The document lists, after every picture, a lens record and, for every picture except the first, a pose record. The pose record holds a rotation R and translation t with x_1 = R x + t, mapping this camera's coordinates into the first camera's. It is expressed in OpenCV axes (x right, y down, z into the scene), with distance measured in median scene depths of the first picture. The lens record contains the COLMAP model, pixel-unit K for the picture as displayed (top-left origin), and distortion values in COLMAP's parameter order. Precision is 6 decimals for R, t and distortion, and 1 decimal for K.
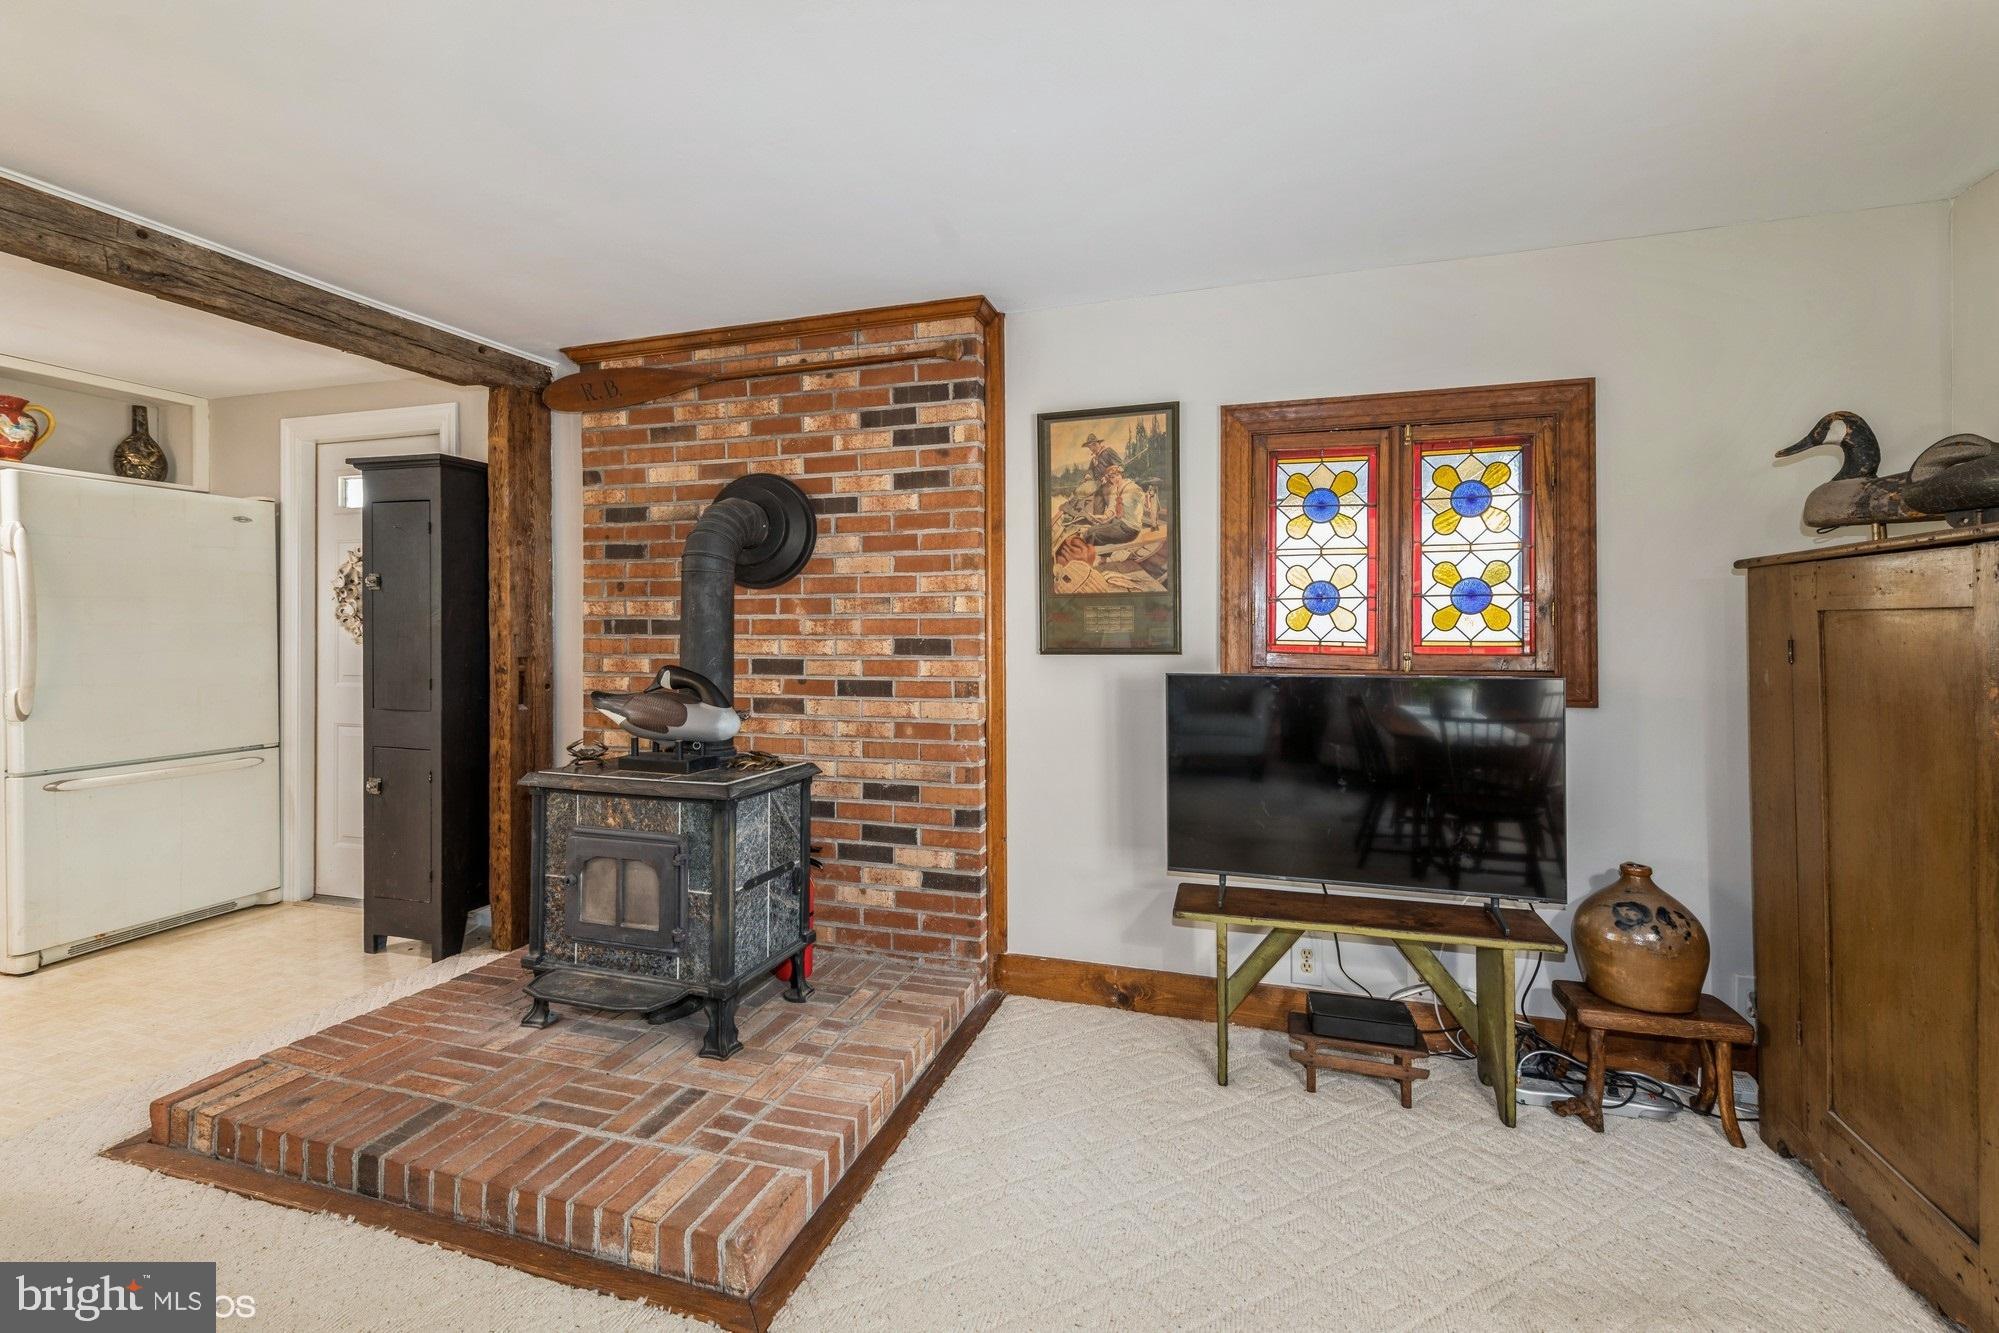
lens RADIAL K [[835.2, 0, 984.8], [0, 835.2, 637.1], [0, 0, 1]] dist [0.002808, -0.002115]
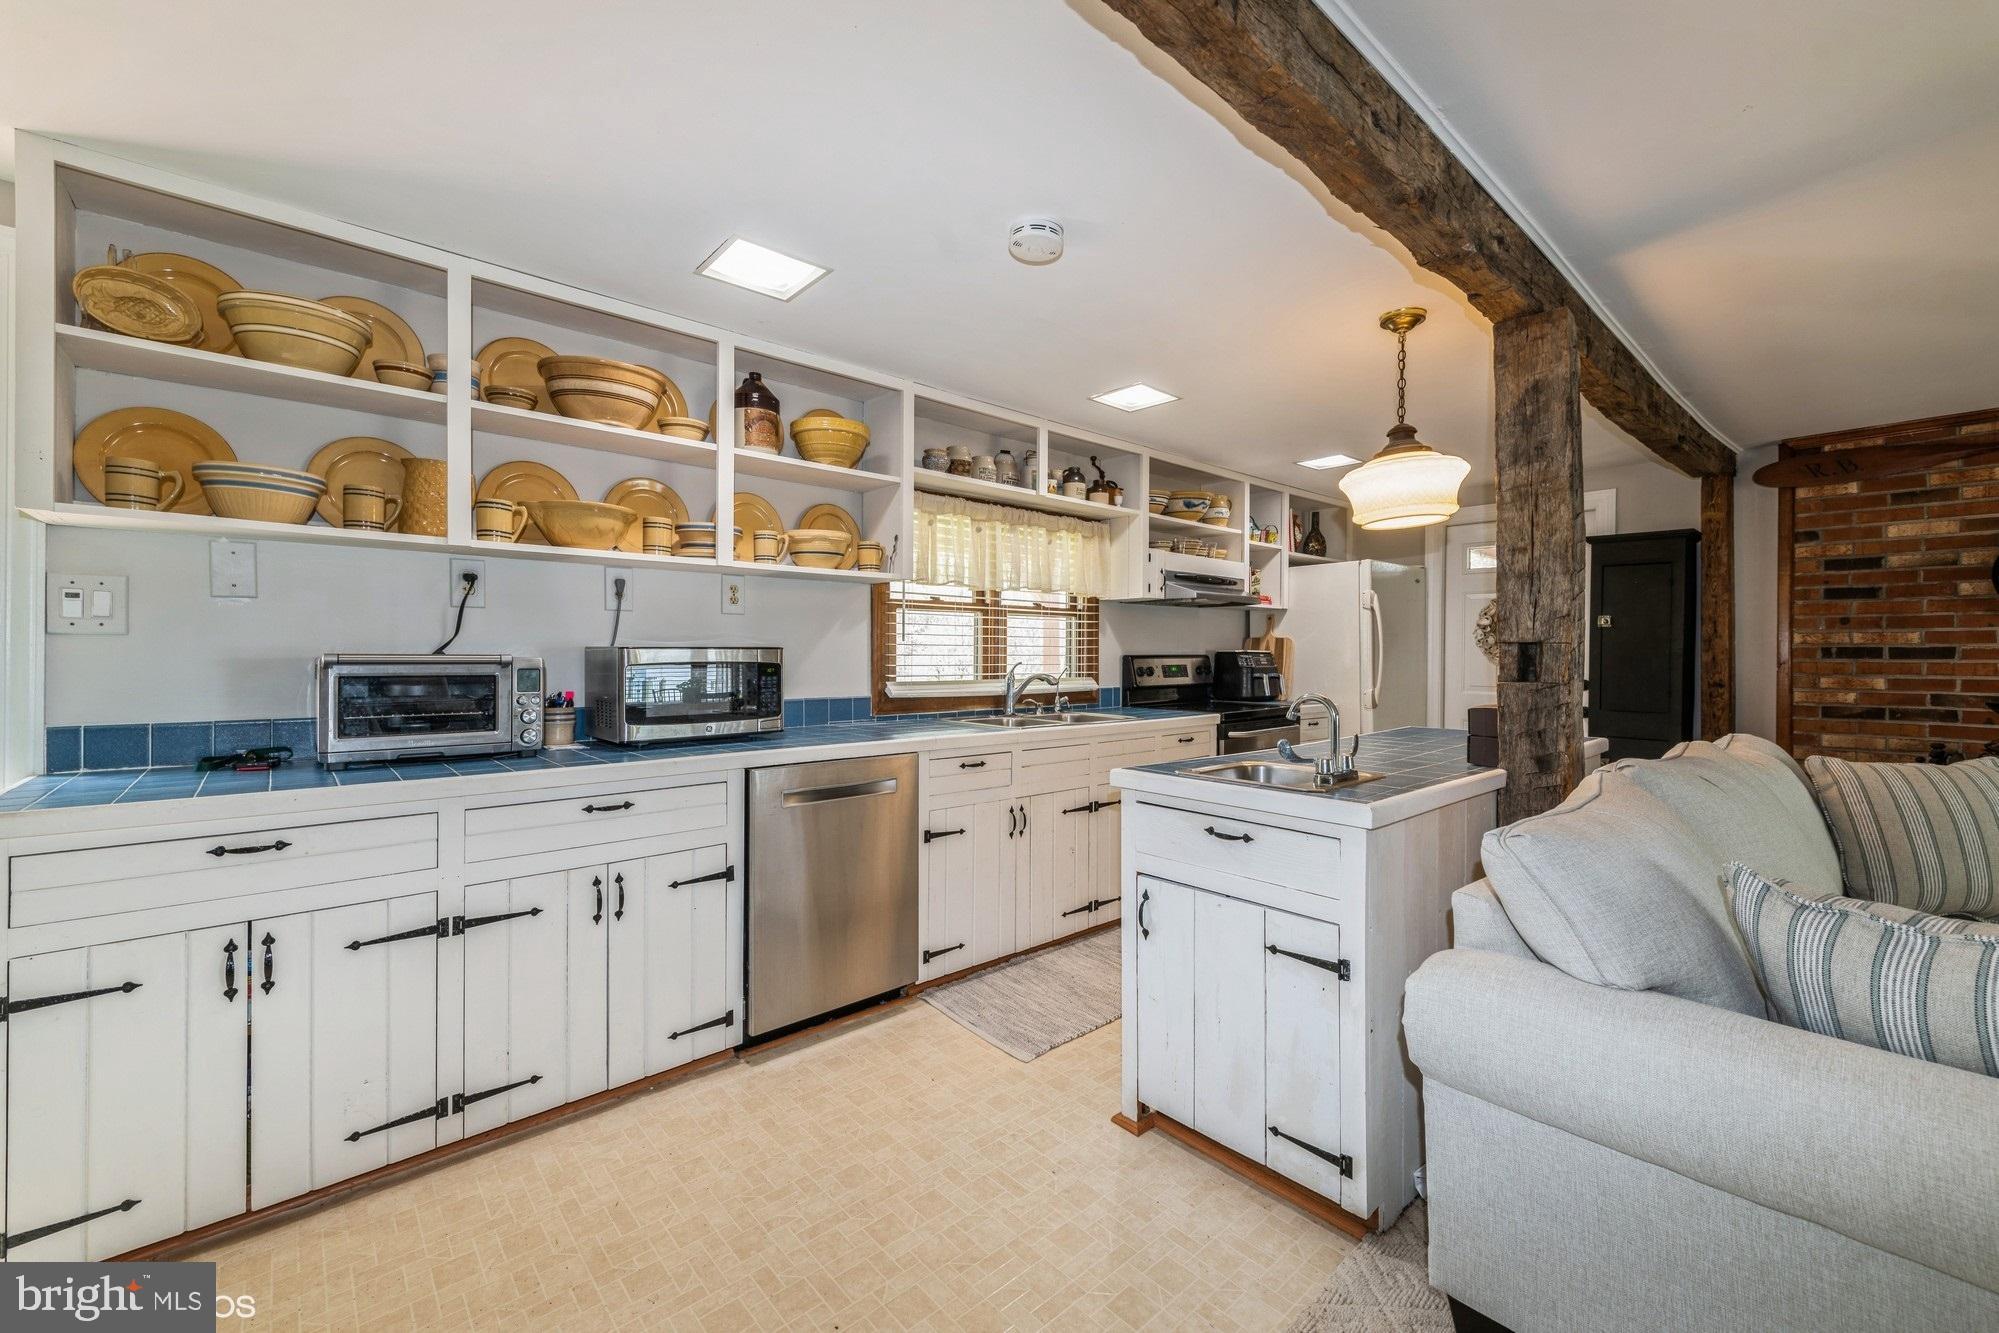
lens RADIAL K [[787.0, 0, 973.1], [0, 787.0, 655.8], [0, 0, 1]] dist [0.003574, -0.001202]
pose [[0.837962, 0.002146, -0.545724, -1.028191], [-0.003461, 0.999993, -0.001381, -0.001649], [0.545717, 0.003046, 0.837964, -0.833392]]
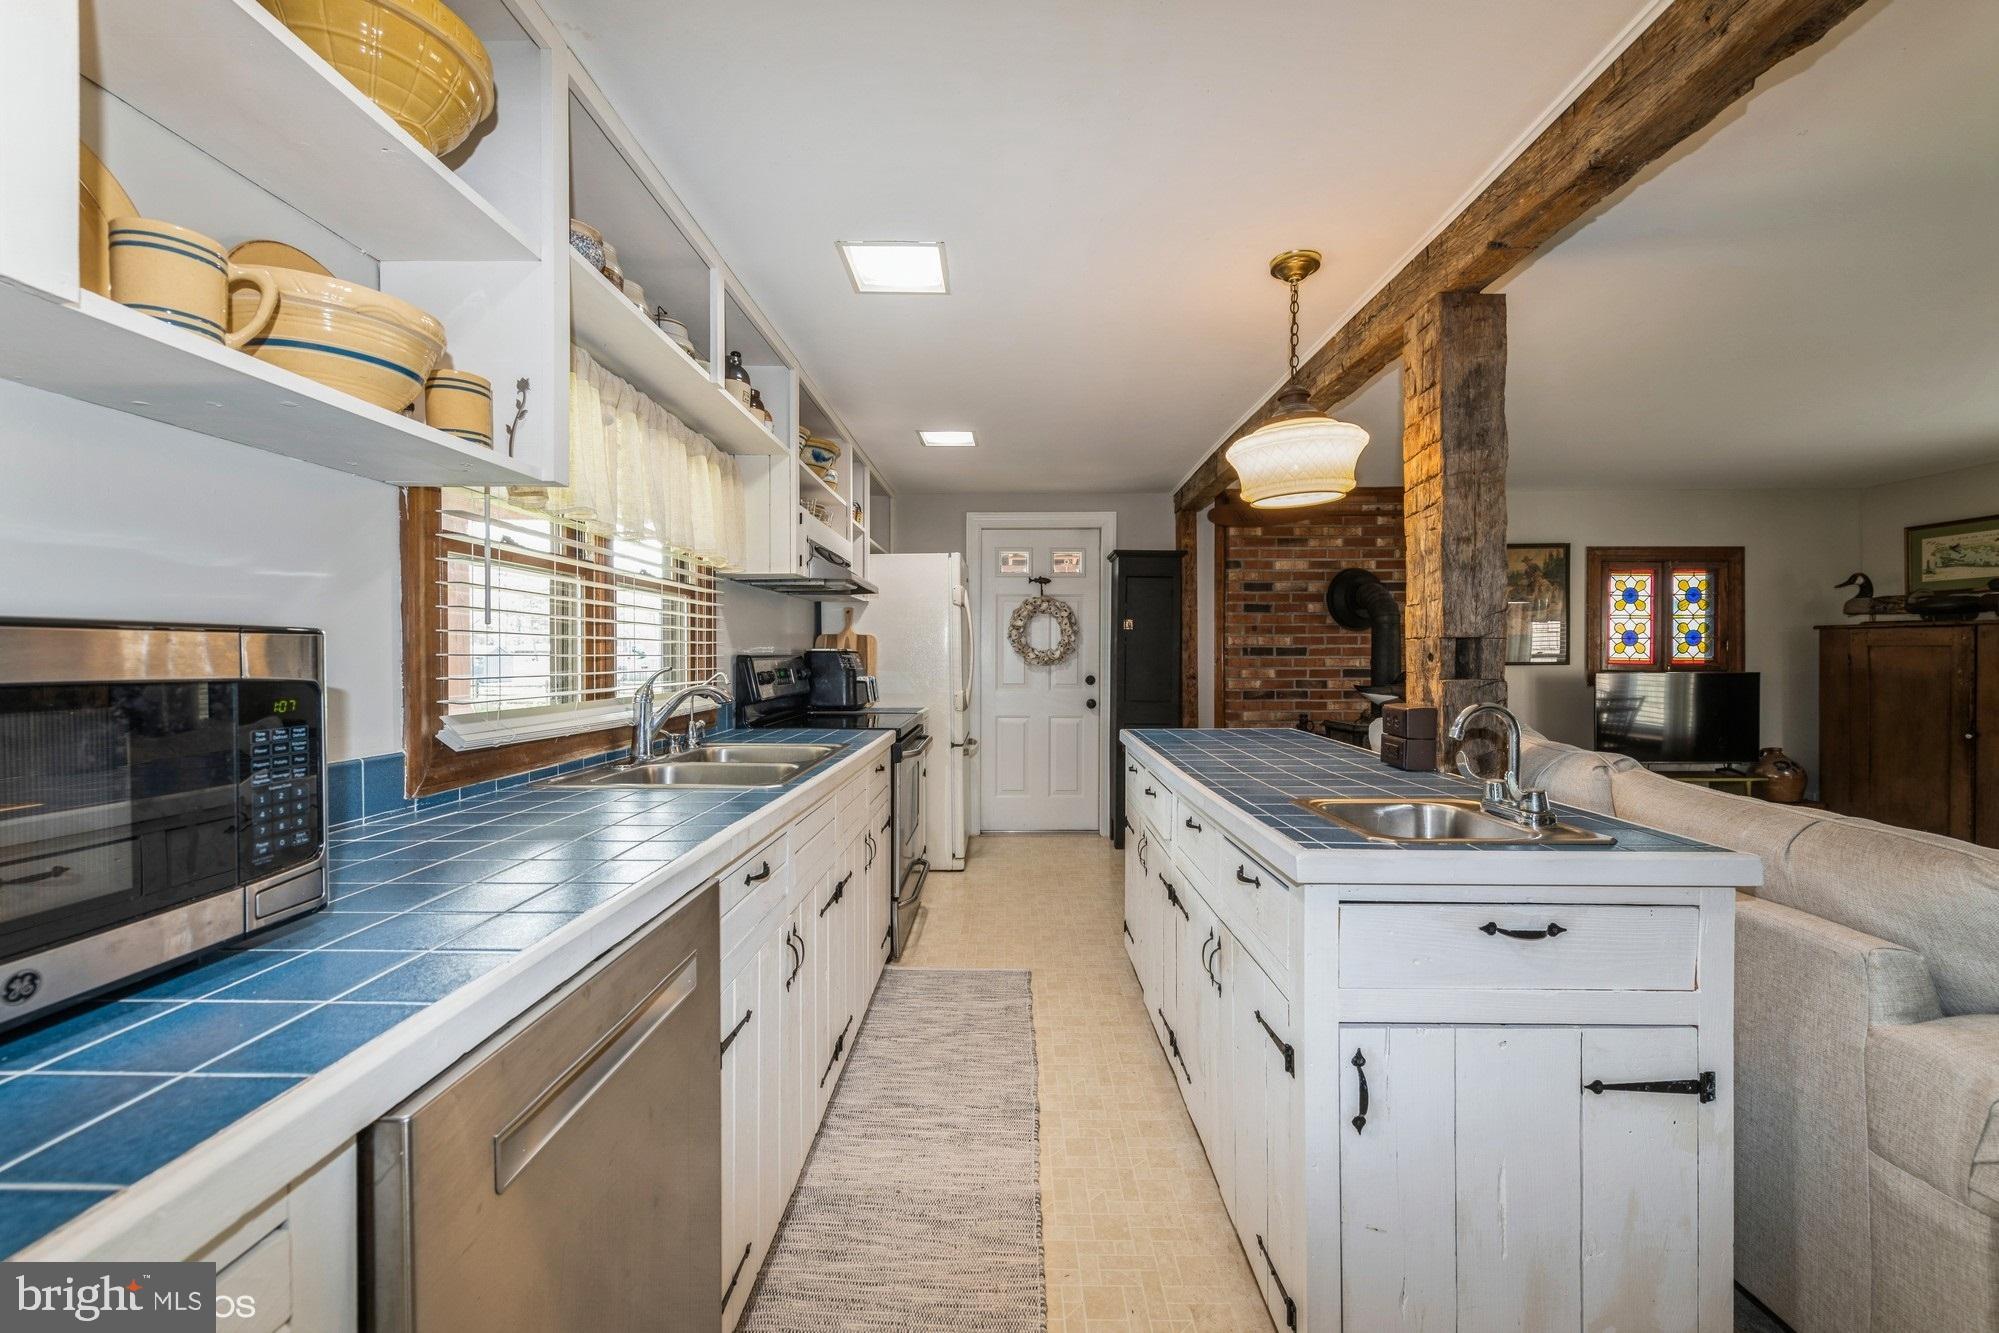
lens RADIAL K [[787.0, 0, 994.9], [0, 787.0, 663.2], [0, 0, 1]] dist [0.003574, -0.001202]
pose [[0.963651, -0.004897, 0.267121, -1.603349], [0.003403, 0.999976, 0.006054, -0.000042], [-0.267144, -0.004925, 0.963644, -0.489566]]
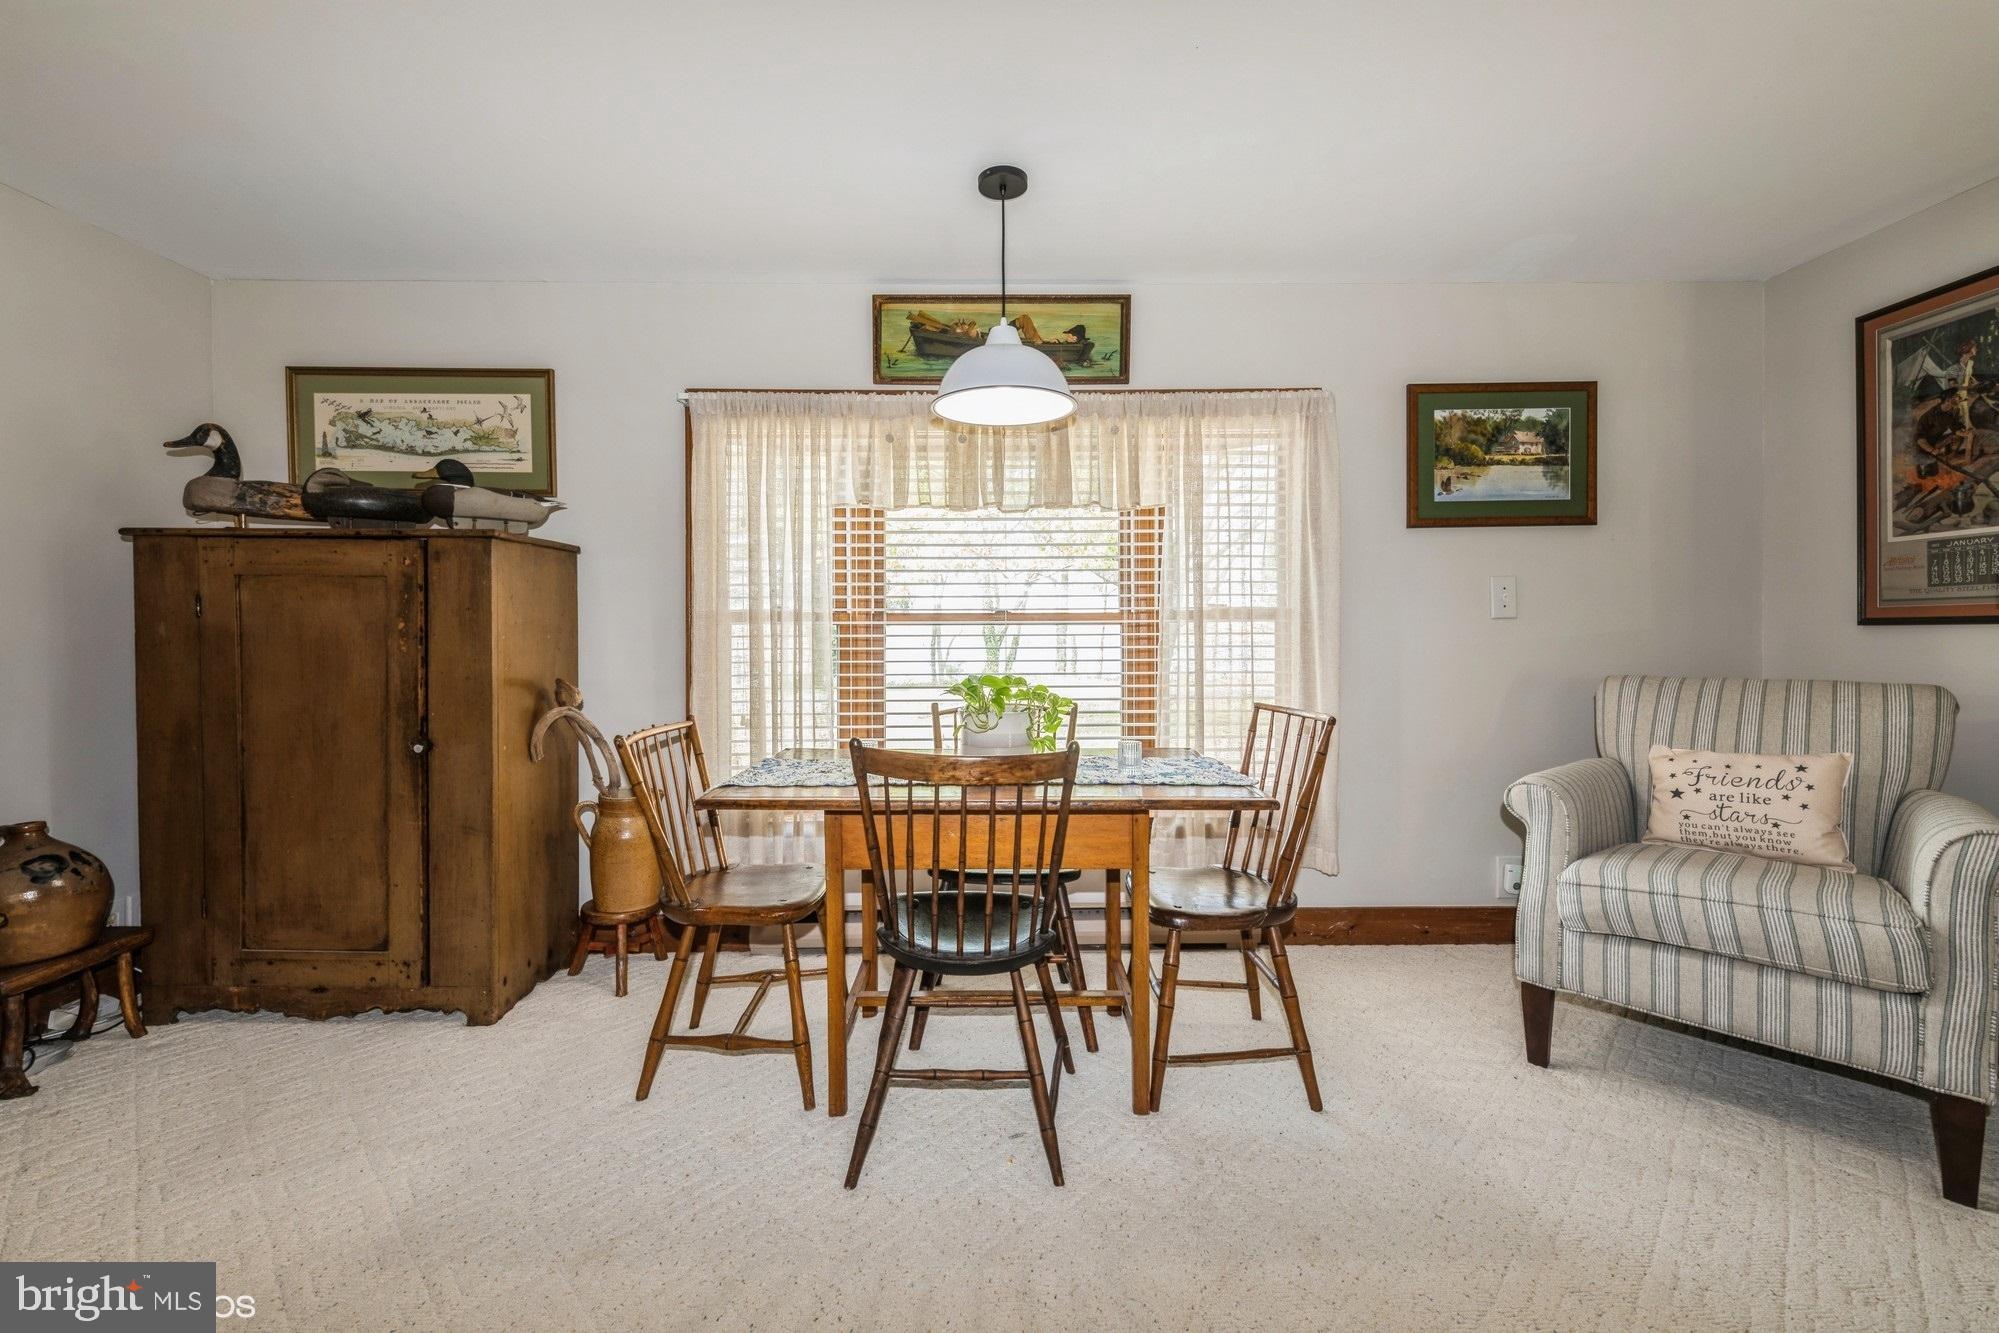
lens RADIAL K [[835.2, 0, 1015.9], [0, 835.2, 639.1], [0, 0, 1]] dist [0.002808, -0.002115]
pose [[-0.310891, -0.009707, 0.950396, -0.408741], [0.004264, 0.999924, 0.011607, 0.037156], [-0.950436, 0.007661, -0.310826, 0.146764]]
